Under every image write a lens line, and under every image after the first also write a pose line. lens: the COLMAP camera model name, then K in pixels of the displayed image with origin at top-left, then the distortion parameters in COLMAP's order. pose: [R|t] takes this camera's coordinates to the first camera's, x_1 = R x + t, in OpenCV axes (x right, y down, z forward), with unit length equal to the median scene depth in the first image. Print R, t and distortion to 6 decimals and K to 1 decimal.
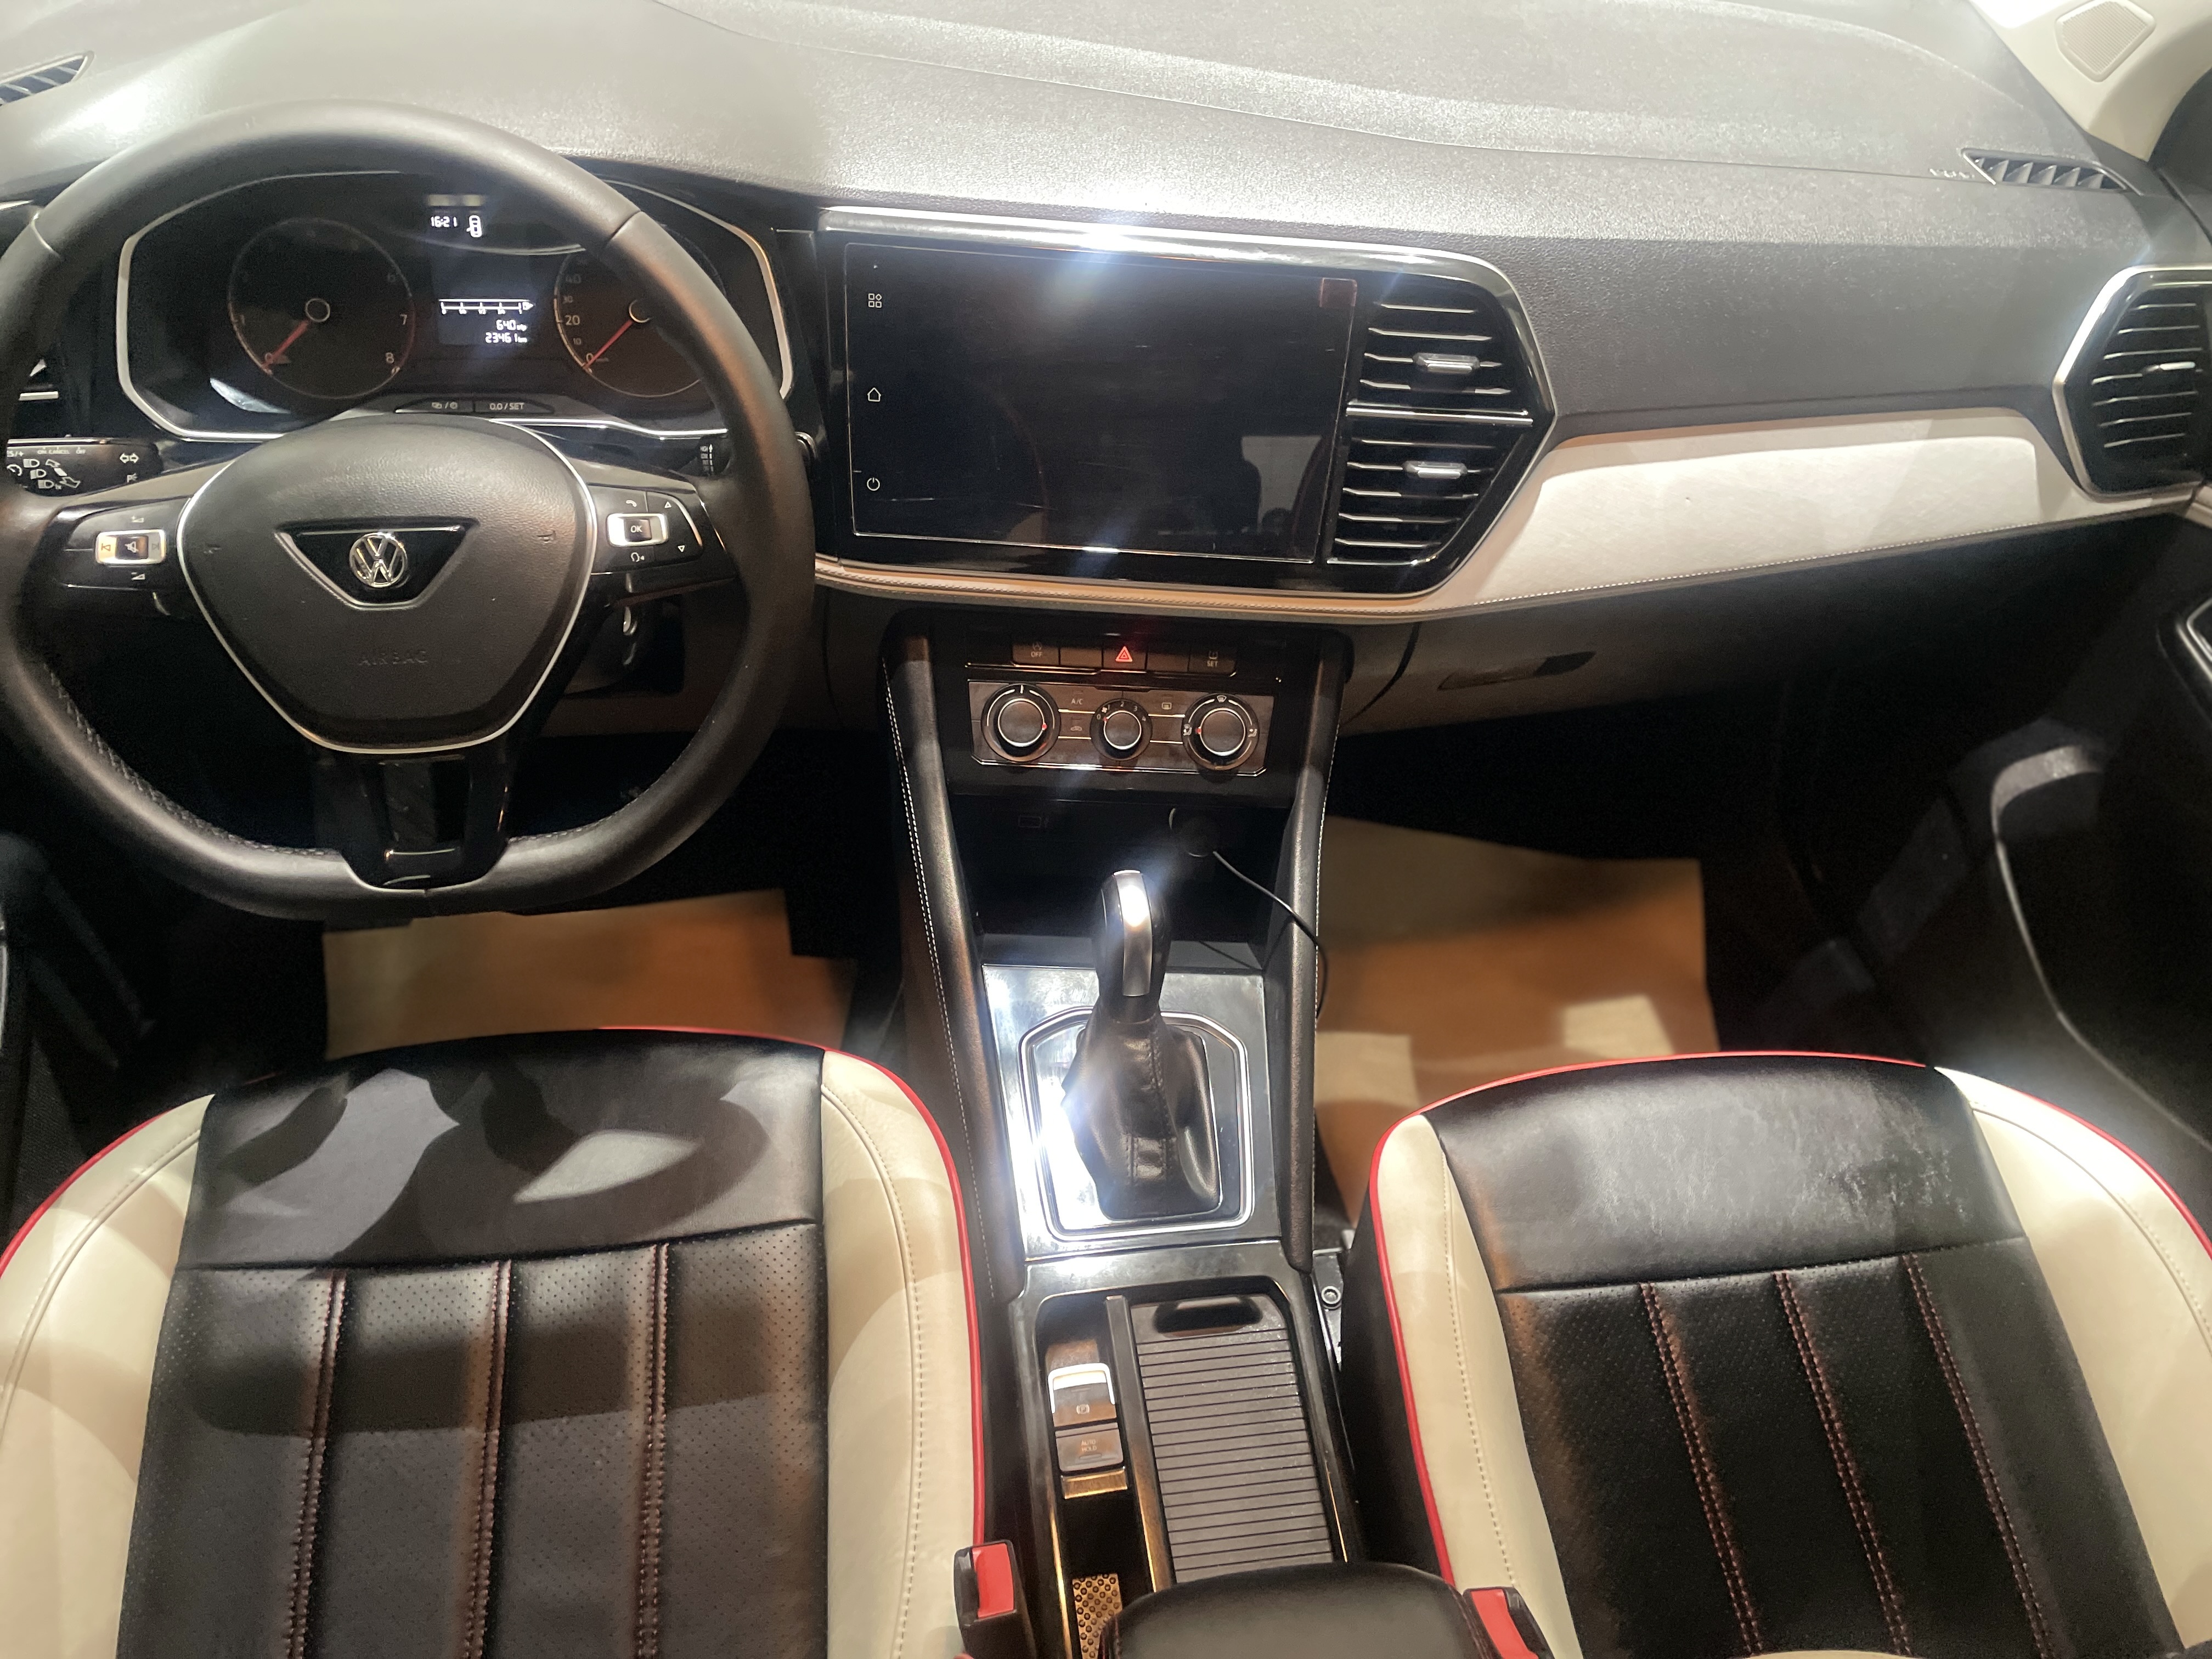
lens RADIAL K [[1694.9, 0, 1106.0], [0, 1694.9, 829.5], [0, 0, 1]] dist [0.129783, -0.258182]
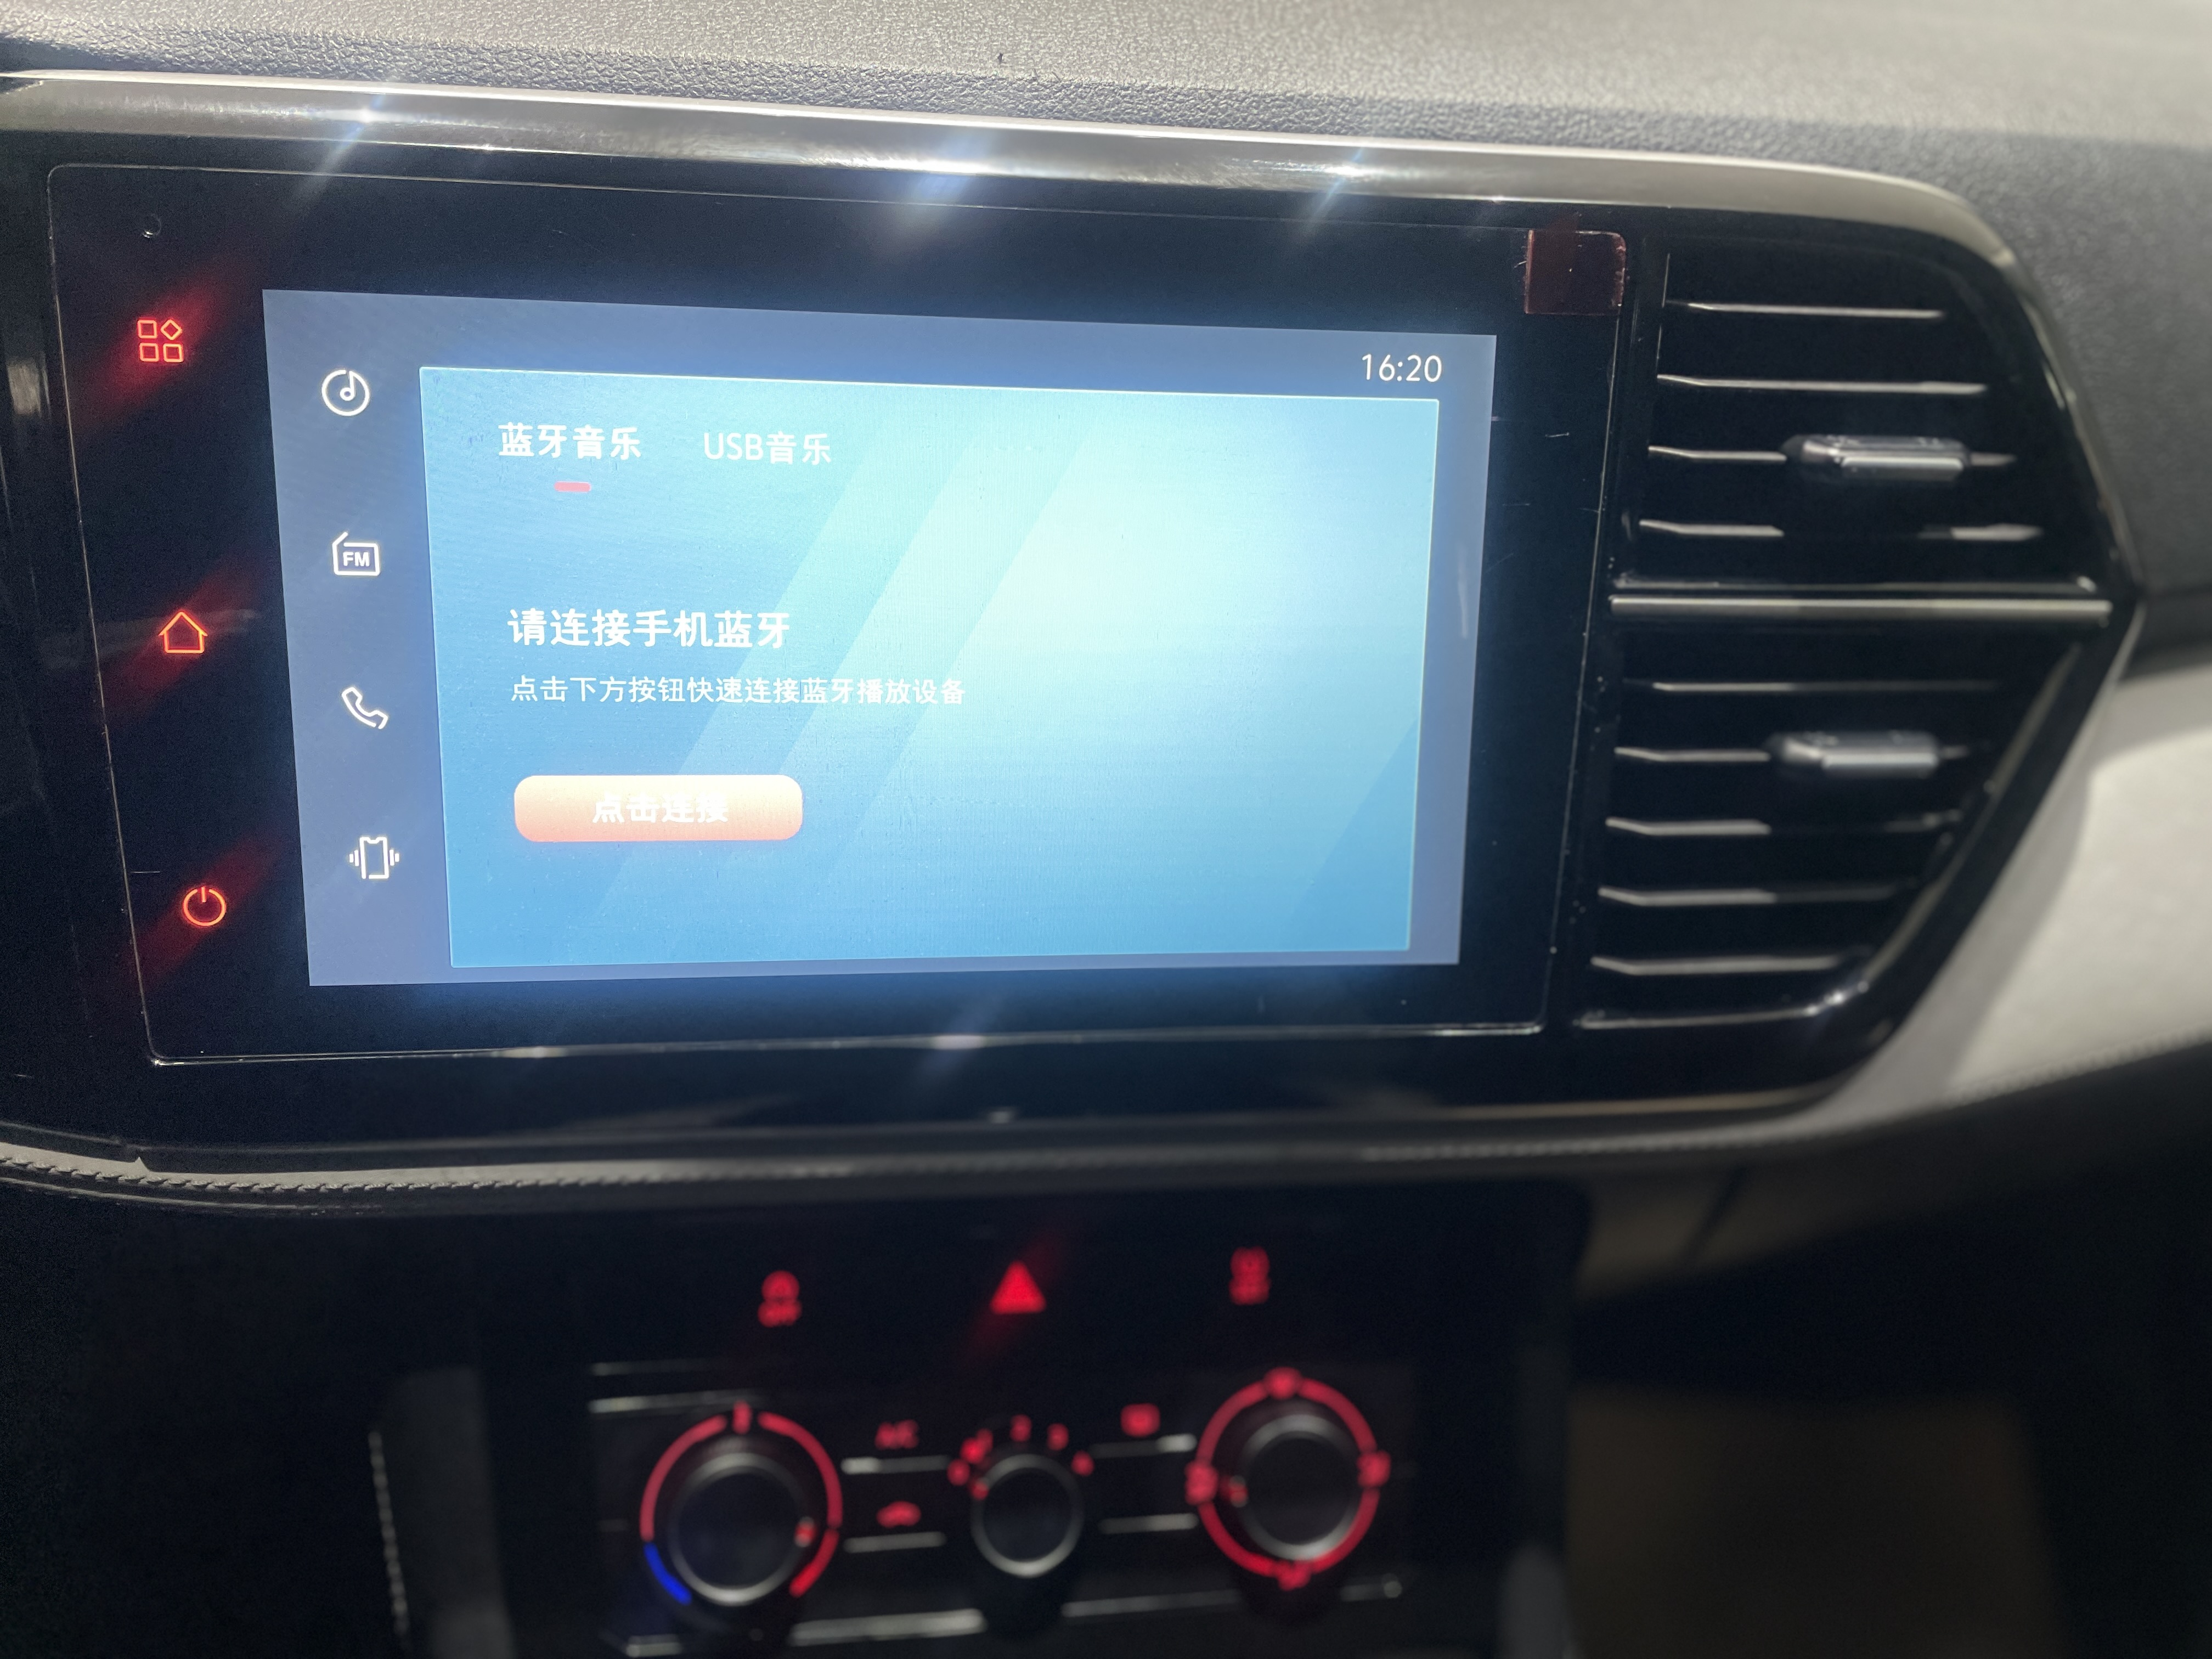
lens RADIAL K [[1694.9, 0, 1106.0], [0, 1694.9, 829.5], [0, 0, 1]] dist [0.129783, -0.258182]
pose [[0.993595, -0.066397, 0.091433, 0.003101], [0.082298, 0.979682, -0.182894, -0.143049], [-0.077431, 0.189247, 0.978872, 0.667765]]
